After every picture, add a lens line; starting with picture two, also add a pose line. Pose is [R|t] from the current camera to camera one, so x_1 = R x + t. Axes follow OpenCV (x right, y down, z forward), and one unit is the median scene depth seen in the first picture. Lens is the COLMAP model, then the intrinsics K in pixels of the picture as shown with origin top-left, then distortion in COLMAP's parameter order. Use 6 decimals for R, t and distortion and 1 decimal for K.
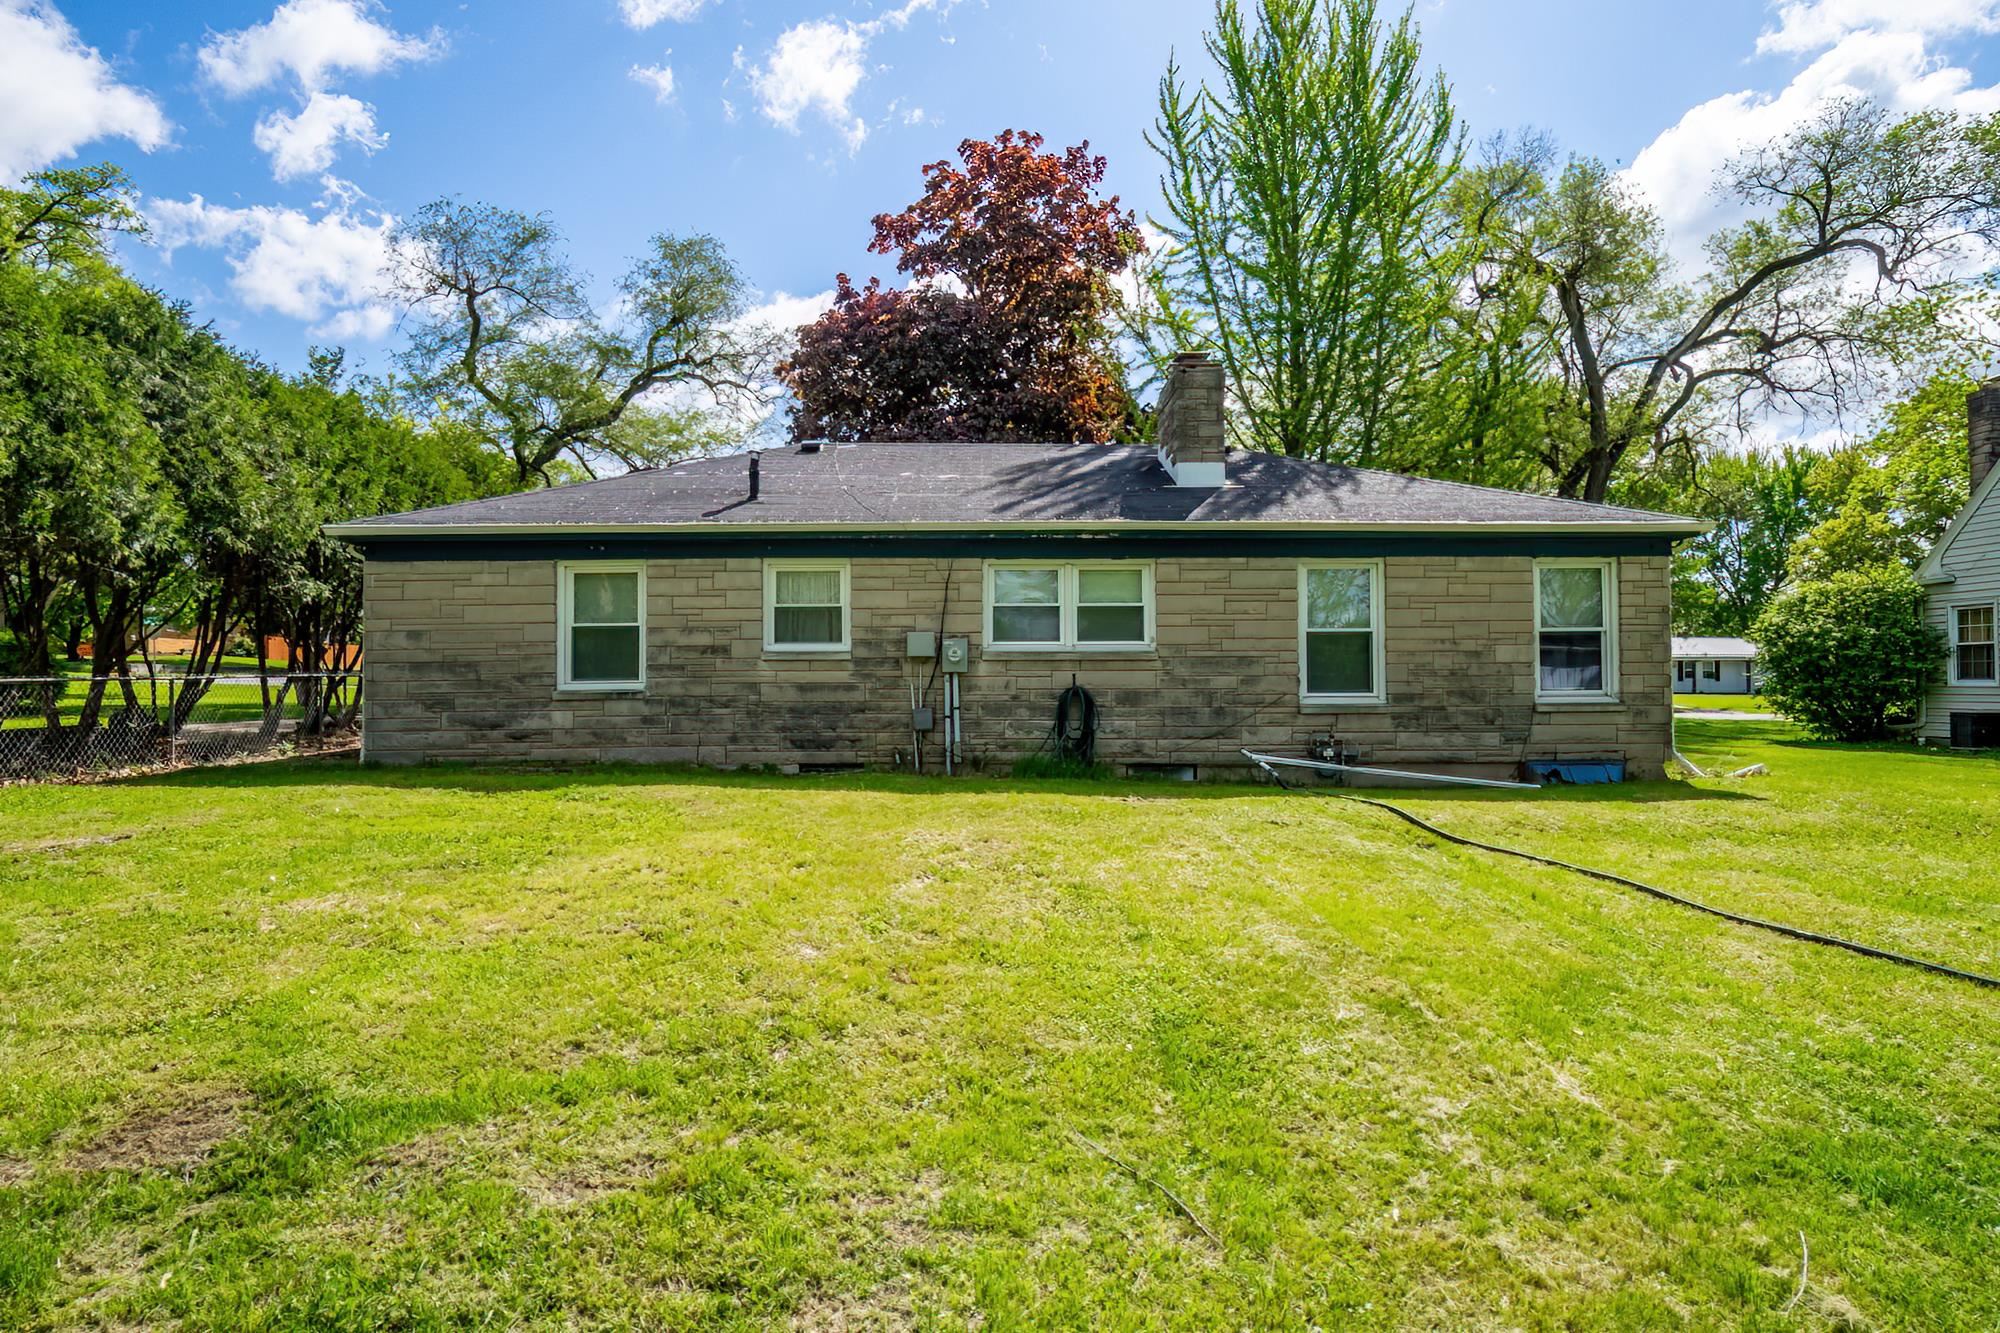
lens RADIAL K [[1109.5, 0, 993.4], [0, 1109.5, 669.3], [0, 0, 1]] dist [-0.001249, 0.000734]
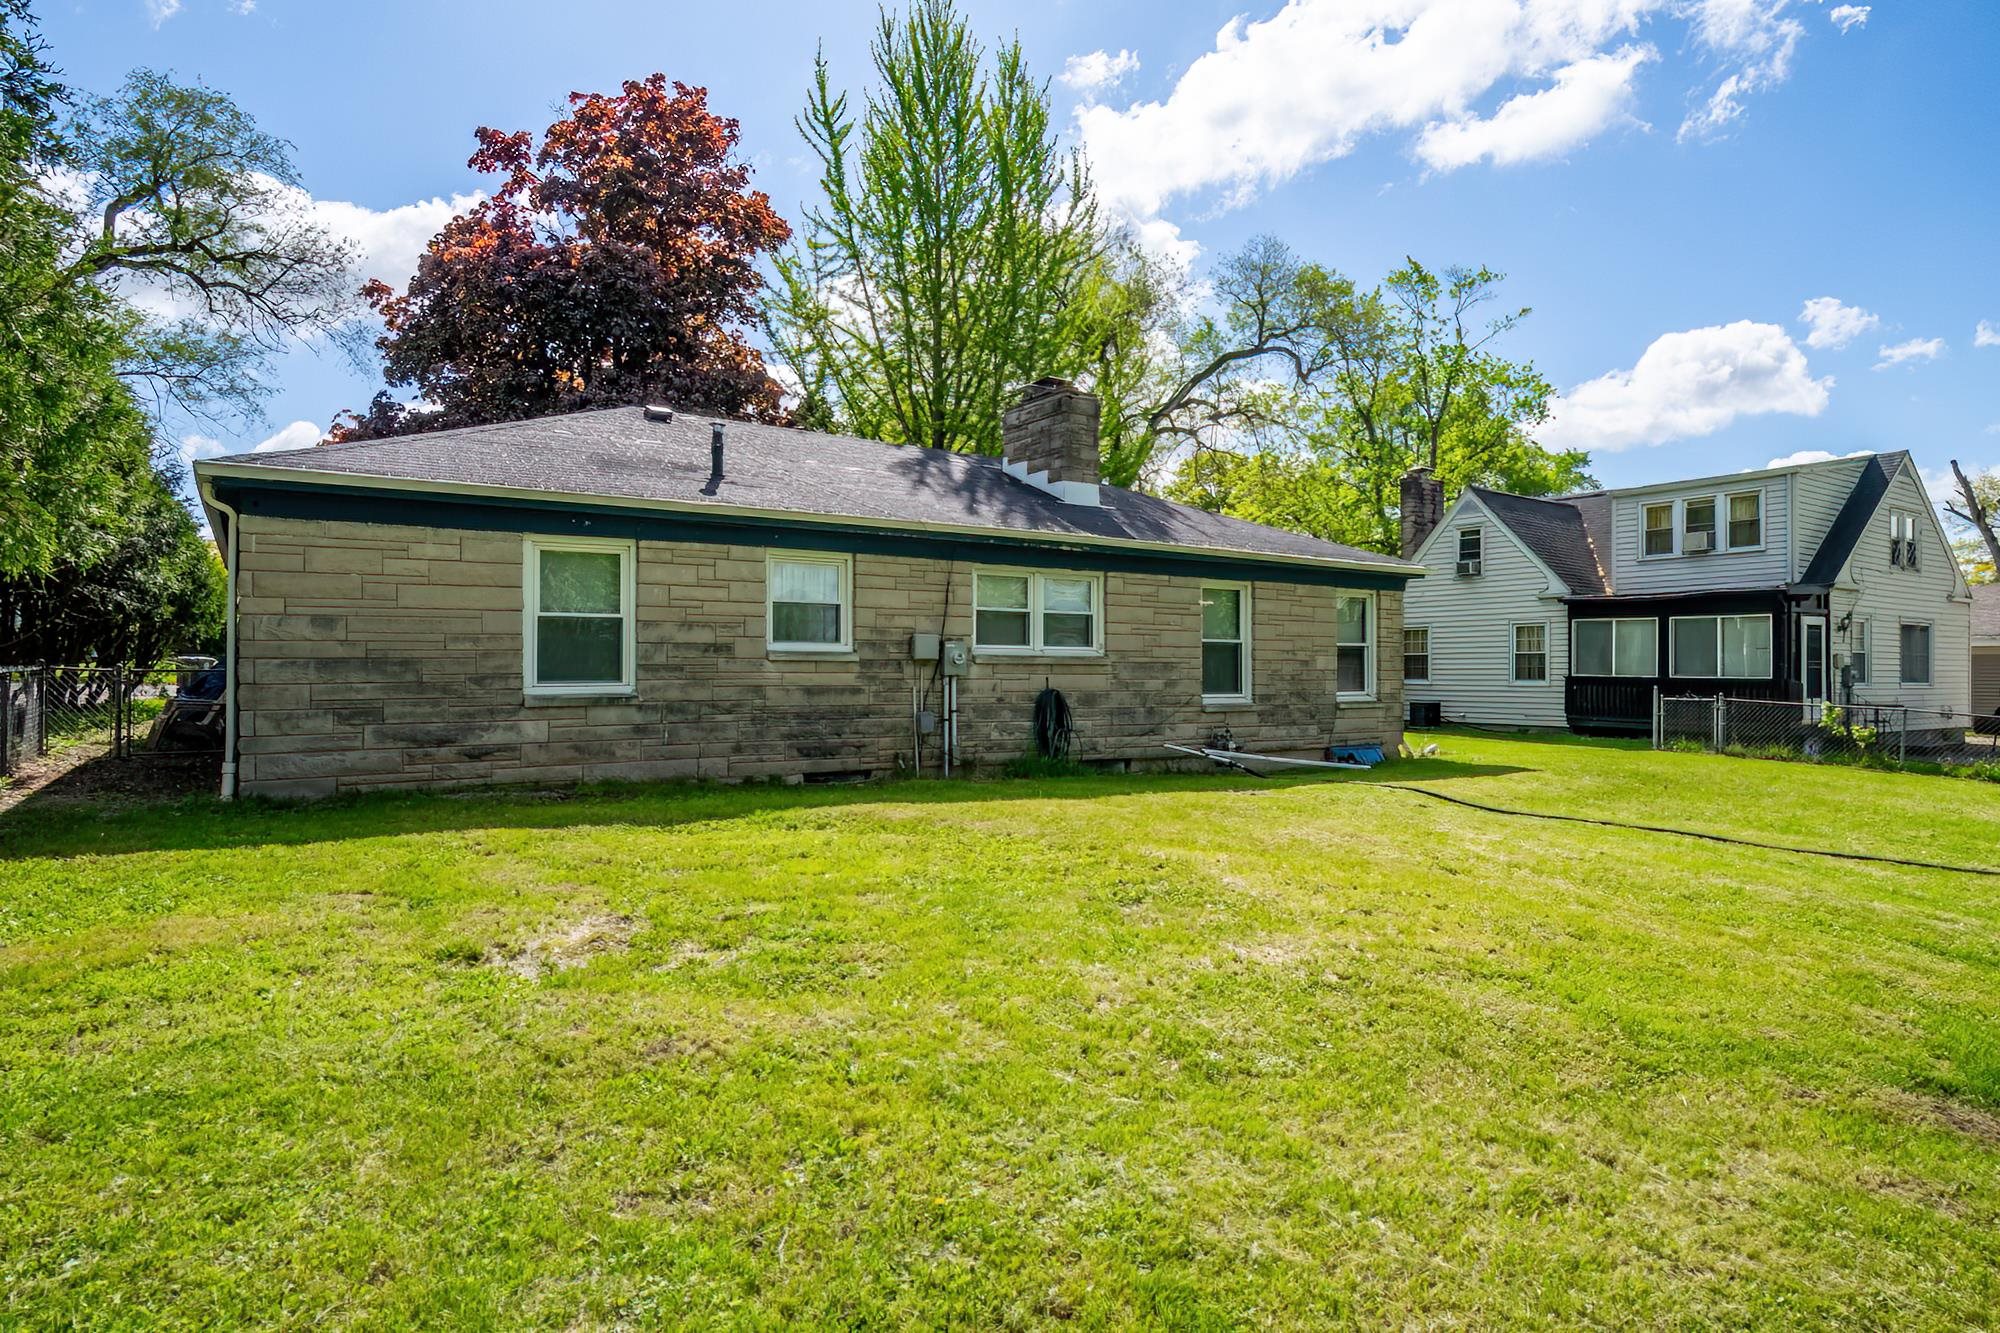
lens RADIAL K [[1109.5, 0, 993.4], [0, 1109.5, 669.3], [0, 0, 1]] dist [-0.001249, 0.000734]
pose [[0.837848, 0.008186, 0.545842, -0.545033], [-0.014859, 0.999859, 0.007813, -0.010916], [-0.545701, -0.014656, 0.837852, 0.141718]]
